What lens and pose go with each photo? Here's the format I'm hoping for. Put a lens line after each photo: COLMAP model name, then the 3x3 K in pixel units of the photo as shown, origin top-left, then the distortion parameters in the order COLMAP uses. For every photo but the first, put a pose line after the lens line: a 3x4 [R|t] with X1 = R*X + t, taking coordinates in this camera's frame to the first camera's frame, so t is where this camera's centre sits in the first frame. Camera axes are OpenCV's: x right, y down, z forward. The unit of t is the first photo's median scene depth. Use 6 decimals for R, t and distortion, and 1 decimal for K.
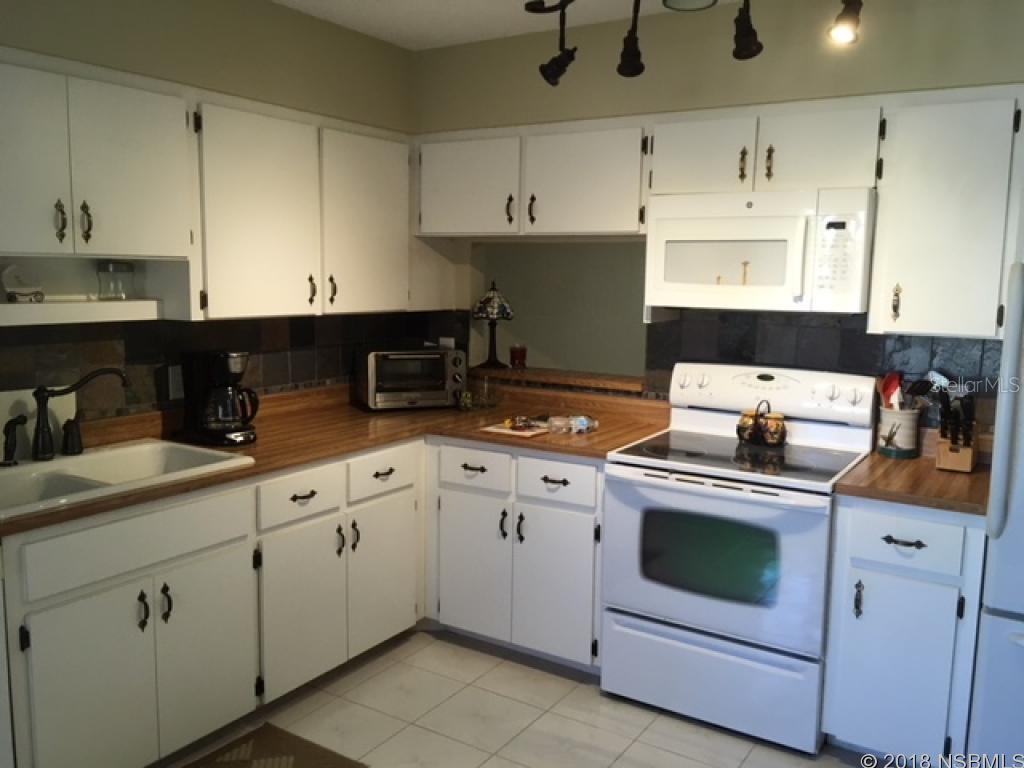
lens RADIAL K [[878.1, 0, 513.5], [0, 878.1, 384.7], [0, 0, 1]] dist [0.039025, -0.017037]
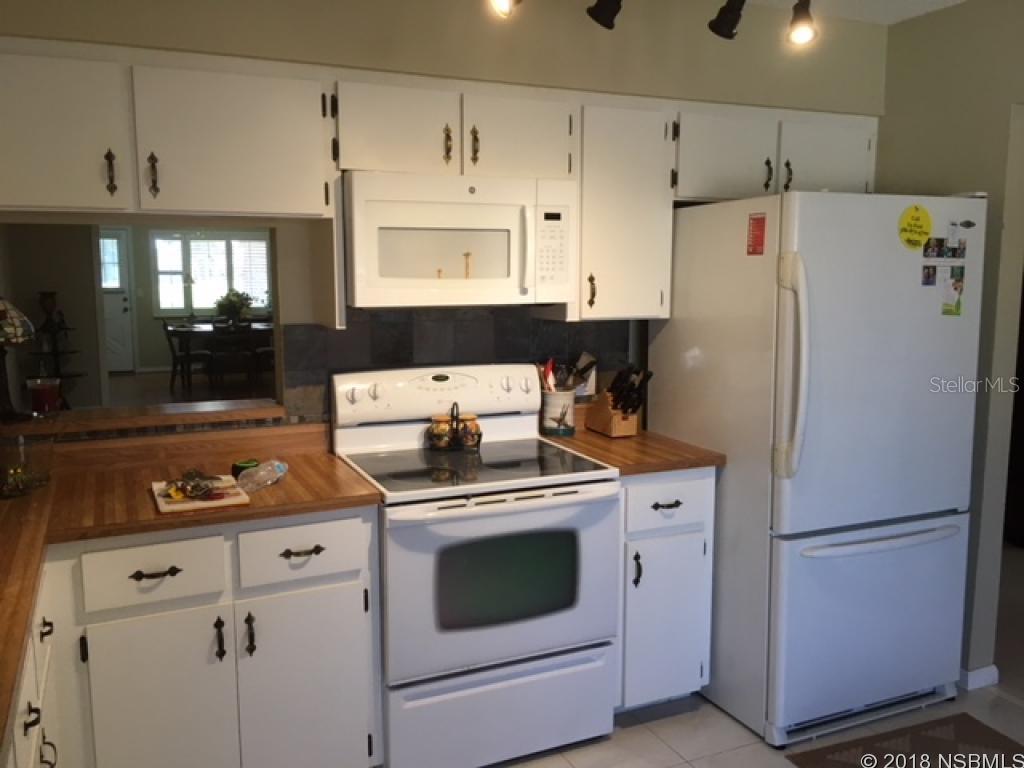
lens RADIAL K [[878.1, 0, 514.4], [0, 878.1, 383.8], [0, 0, 1]] dist [0.039025, -0.017037]
pose [[0.534982, -0.128936, 0.834967, -0.465463], [0.120906, 0.989798, 0.075378, -0.065407], [-0.836168, 0.060627, 0.545113, 0.453038]]
